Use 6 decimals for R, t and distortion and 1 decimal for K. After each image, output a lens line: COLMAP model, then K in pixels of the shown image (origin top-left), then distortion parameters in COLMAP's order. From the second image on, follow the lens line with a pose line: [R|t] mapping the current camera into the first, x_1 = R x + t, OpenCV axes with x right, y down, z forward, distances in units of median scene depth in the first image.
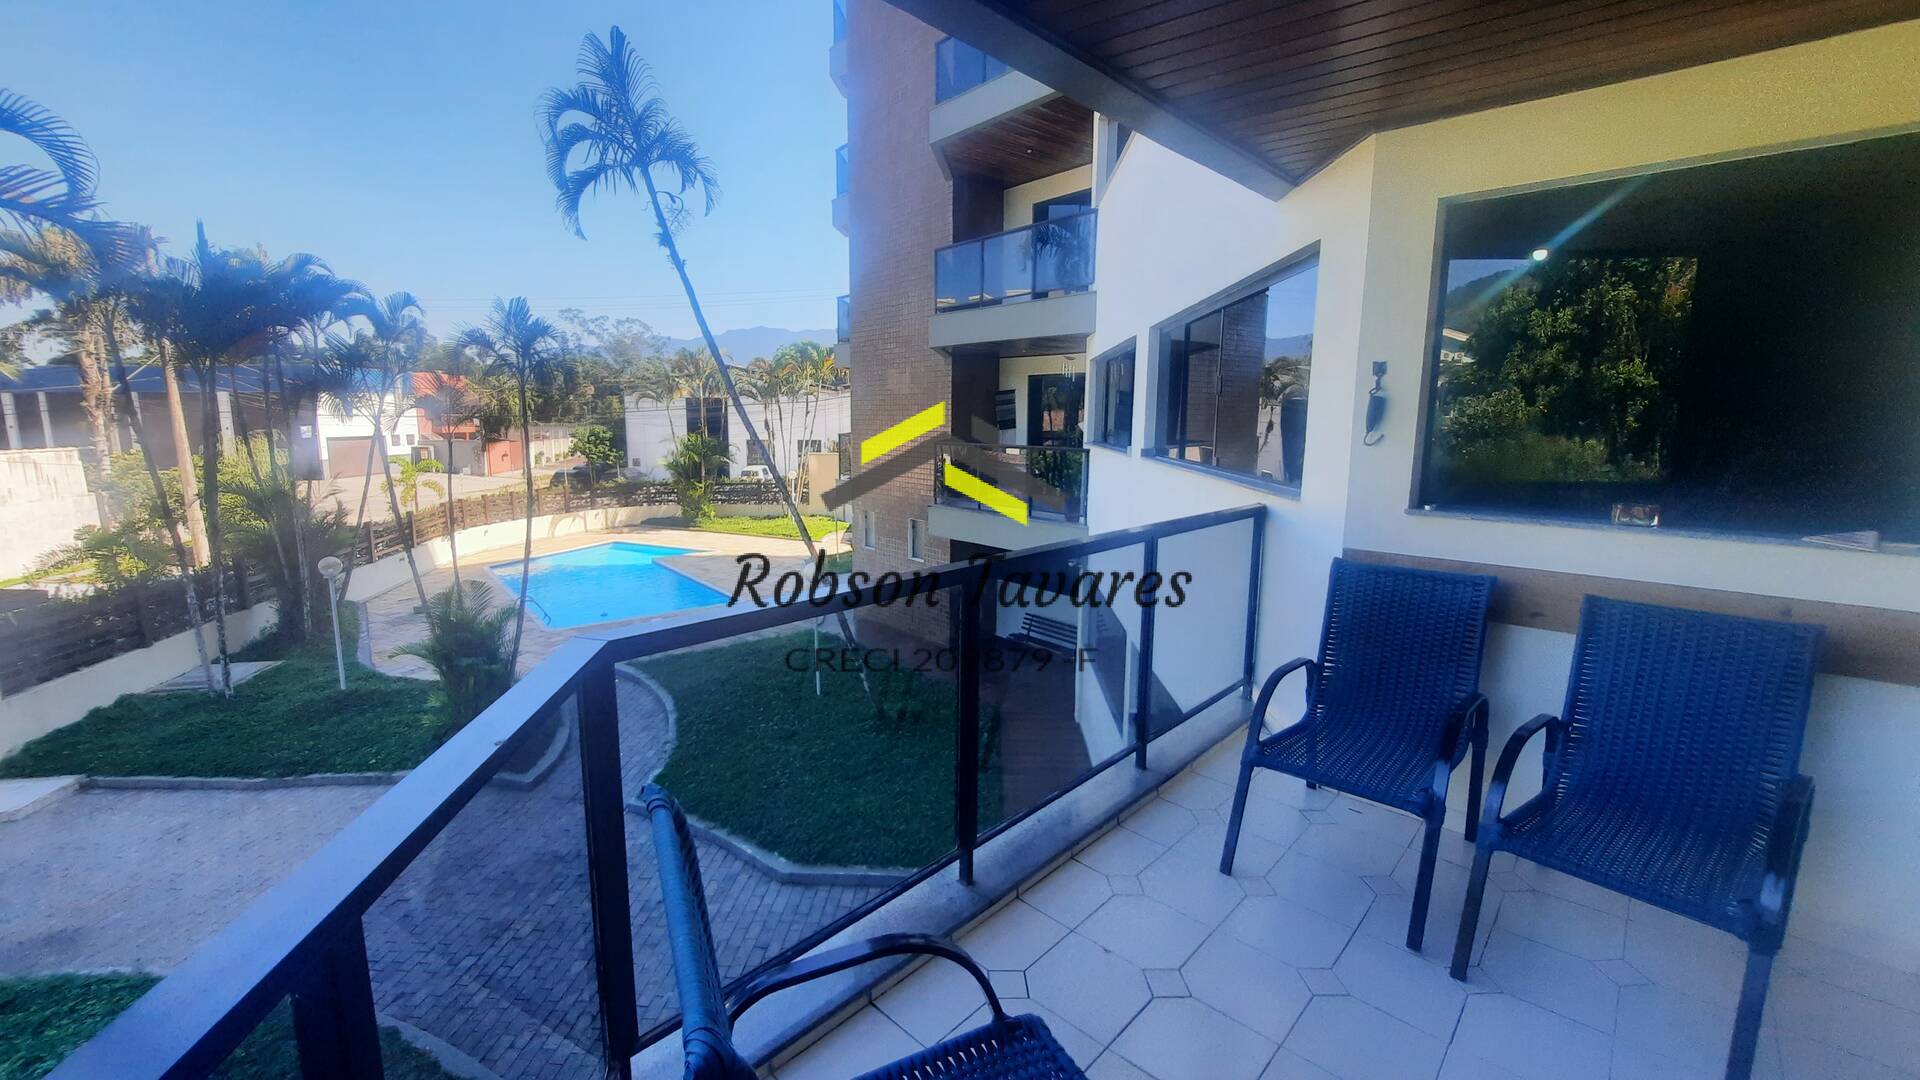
lens RADIAL K [[764.0, 0, 943.0], [0, 764.0, 539.3], [0, 0, 1]] dist [-0.002314, -0.004804]
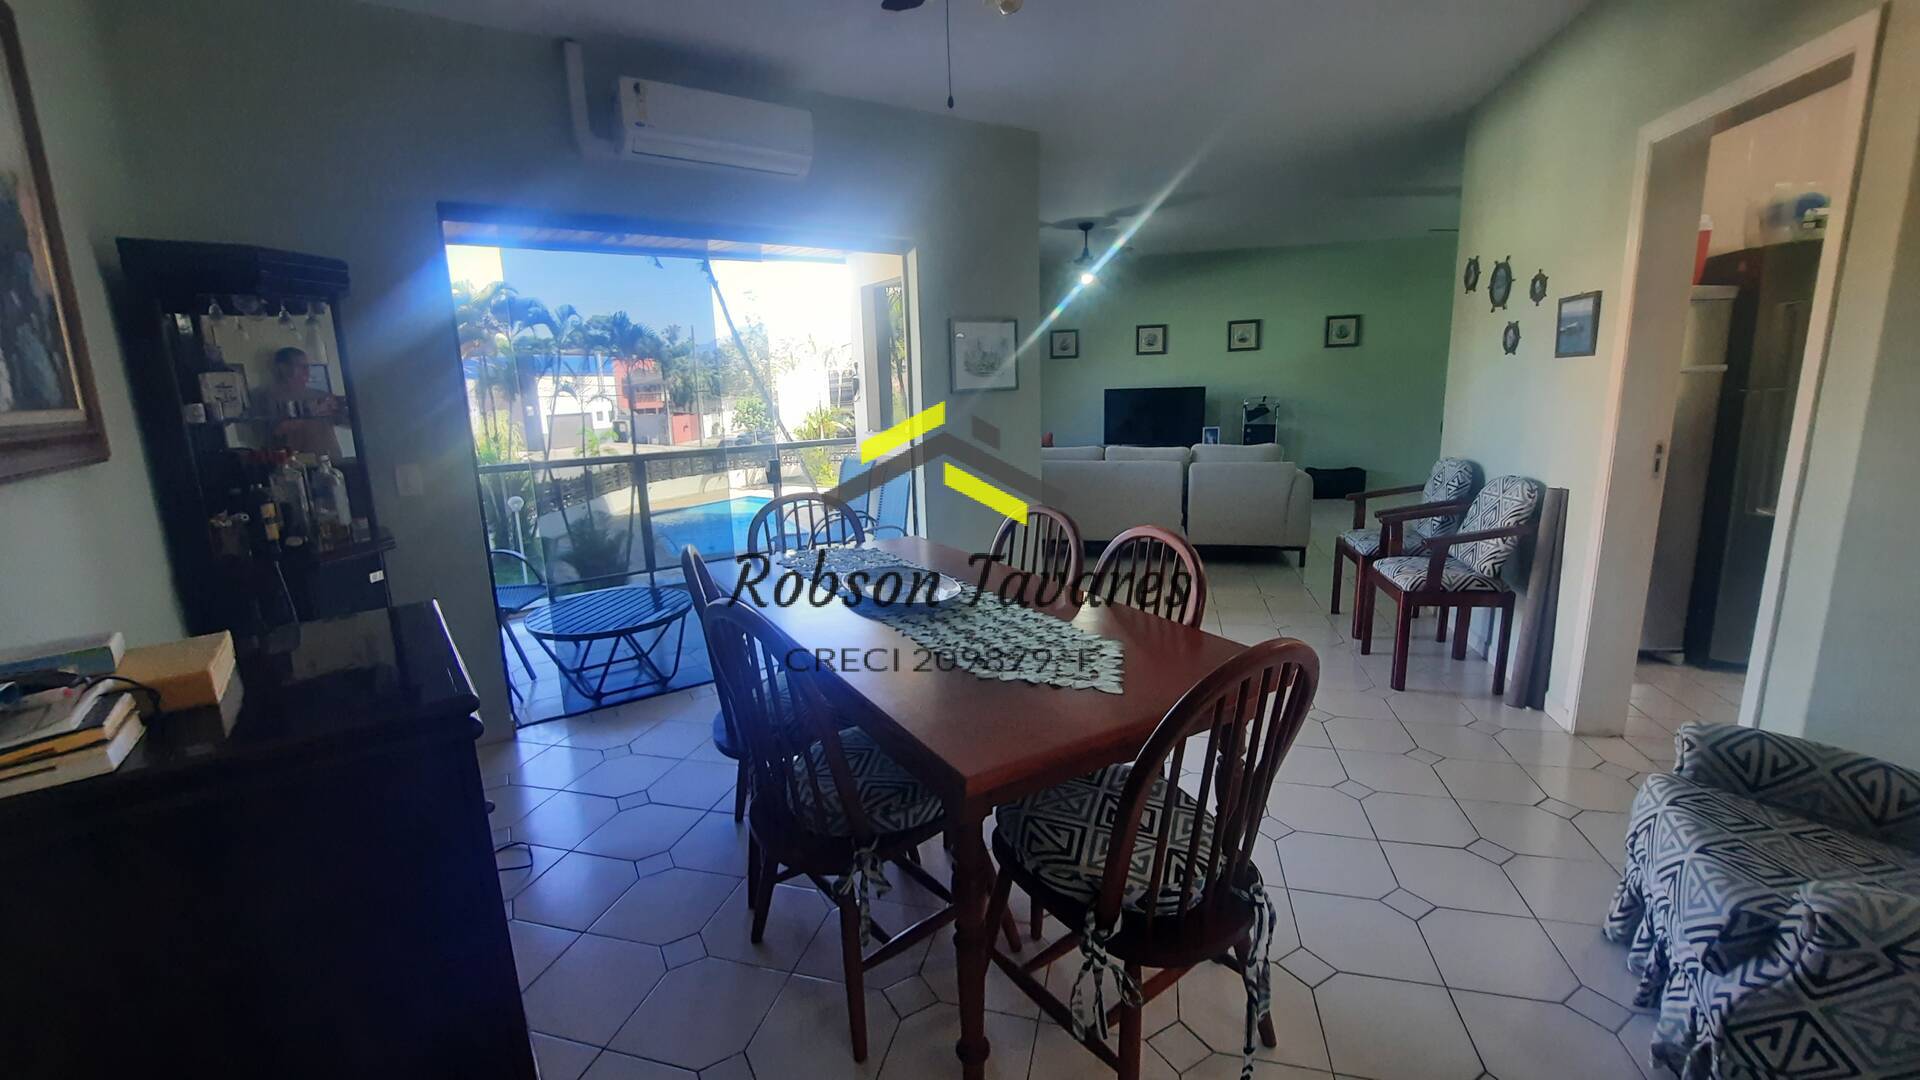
lens RADIAL K [[764.0, 0, 943.0], [0, 764.0, 539.3], [0, 0, 1]] dist [-0.002314, -0.004804]
pose [[0.976521, 0.006283, -0.215330, 0.114409], [0.003843, 0.998907, 0.046573, 0.014734], [0.215388, -0.046308, 0.975430, -0.094759]]
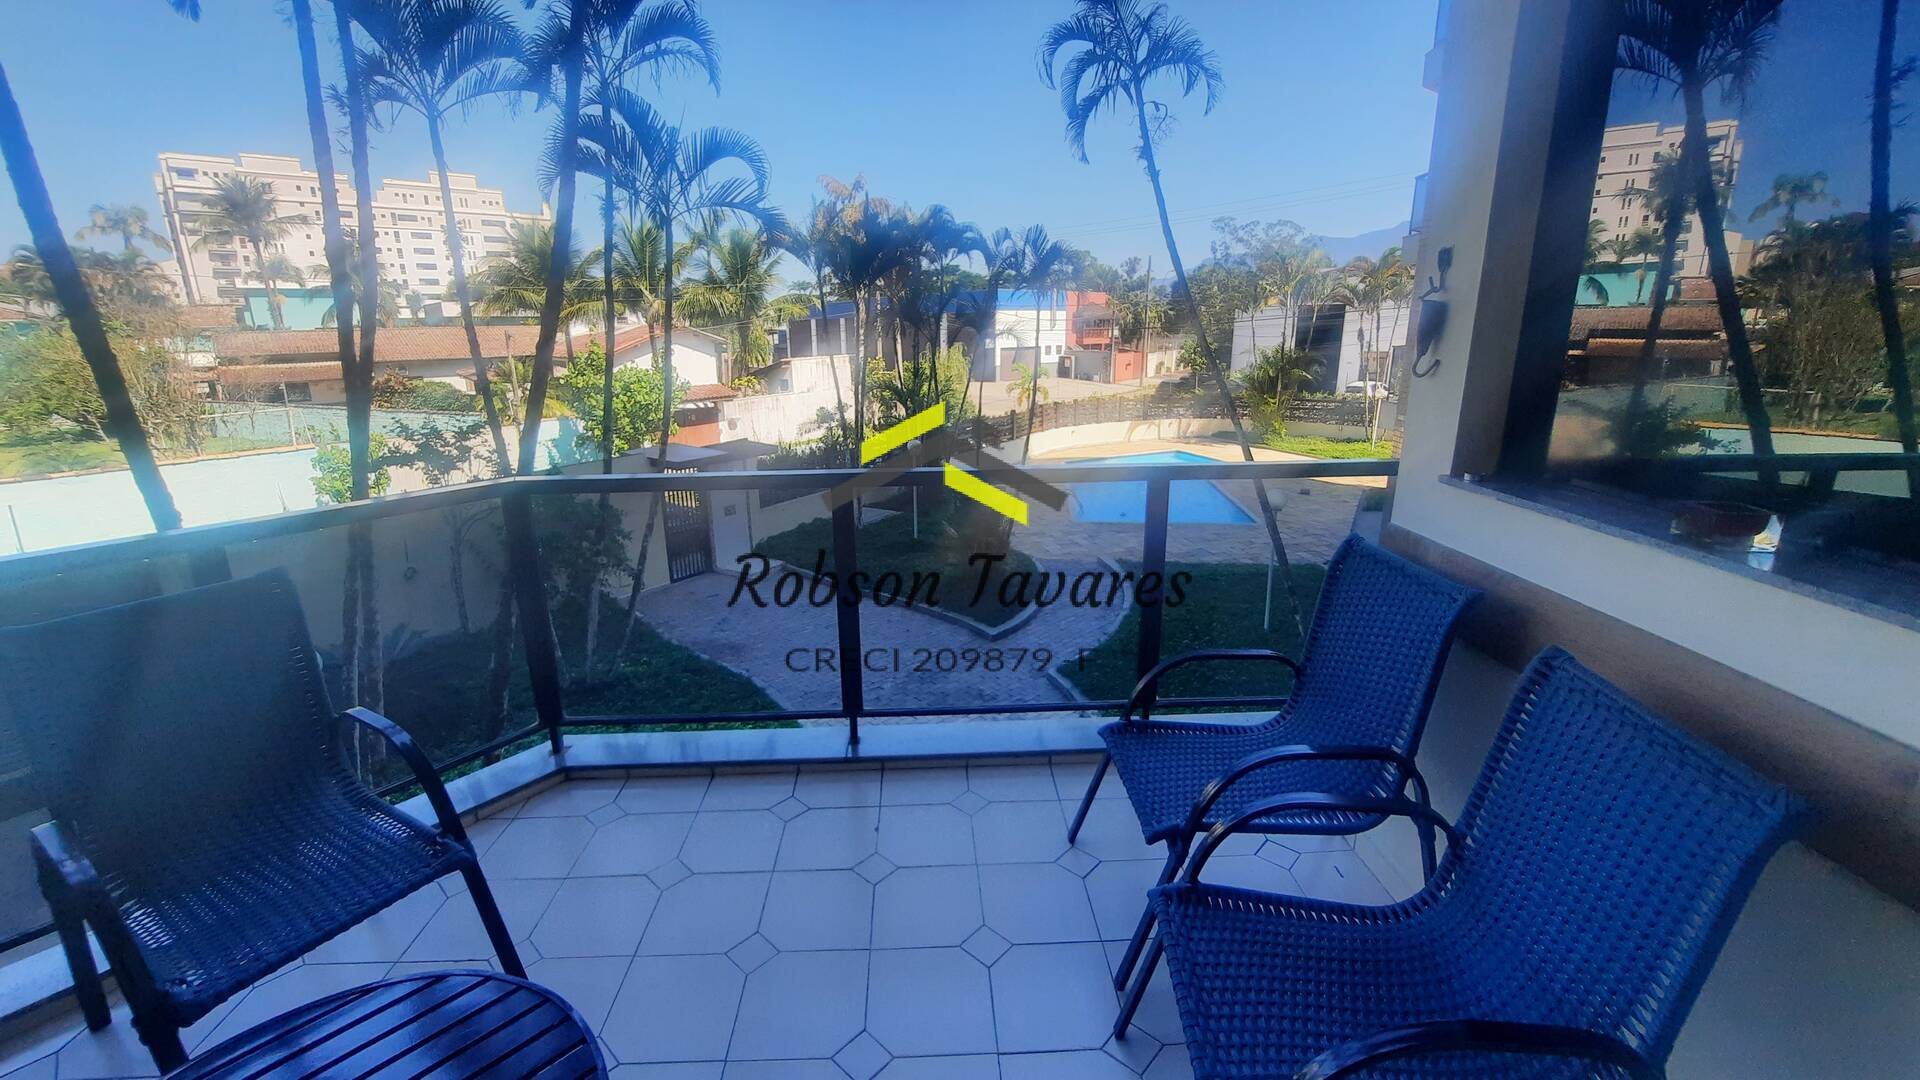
lens RADIAL K [[764.0, 0, 943.0], [0, 764.0, 539.3], [0, 0, 1]] dist [-0.002314, -0.004804]
pose [[0.712467, 0.171174, -0.680508, 0.067442], [-0.093320, 0.984290, 0.149884, -0.004013], [0.695473, -0.043282, 0.717247, 0.020102]]
